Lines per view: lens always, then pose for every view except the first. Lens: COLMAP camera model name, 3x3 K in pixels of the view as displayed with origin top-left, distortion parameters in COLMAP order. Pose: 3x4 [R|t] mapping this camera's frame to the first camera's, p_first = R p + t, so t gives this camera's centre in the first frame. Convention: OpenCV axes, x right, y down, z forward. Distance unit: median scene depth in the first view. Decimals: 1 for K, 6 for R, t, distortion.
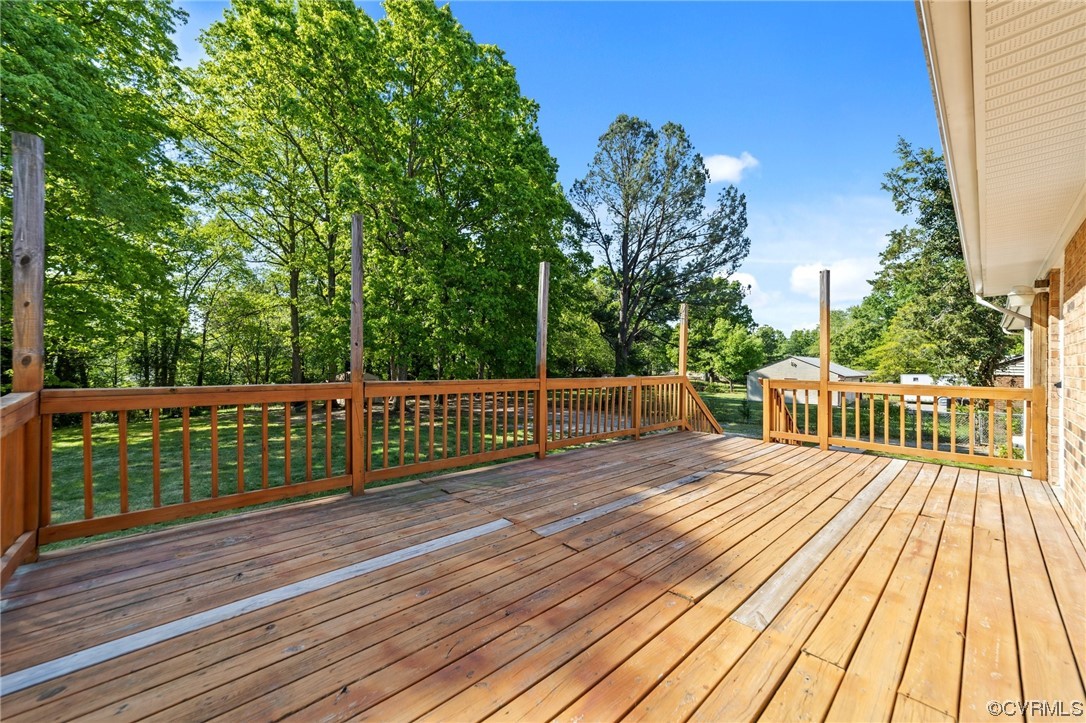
lens RADIAL K [[420.4, 0, 543.7], [0, 420.4, 365.8], [0, 0, 1]] dist [0.001056, 0.000481]
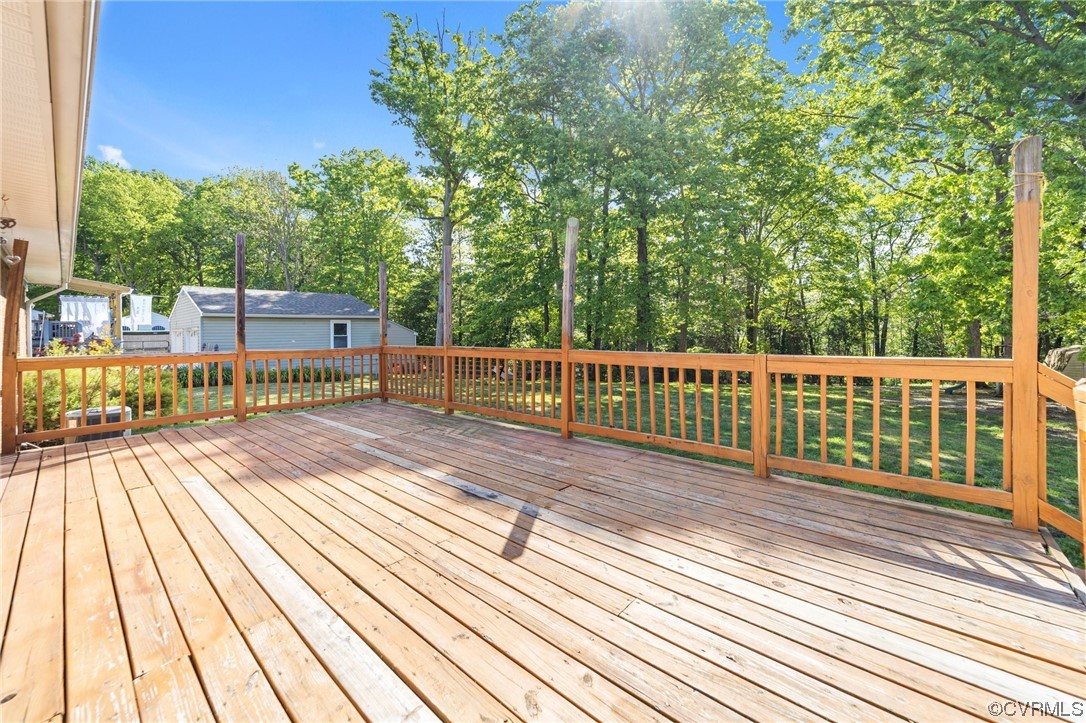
lens RADIAL K [[426.7, 0, 543.6], [0, 426.7, 340.1], [0, 0, 1]] dist [0.002995, 0.000751]
pose [[0.082335, 0.003006, -0.996600, 1.229950], [0.005428, 0.999979, 0.003465, 0.010050], [0.996590, -0.005695, 0.082317, 1.193339]]
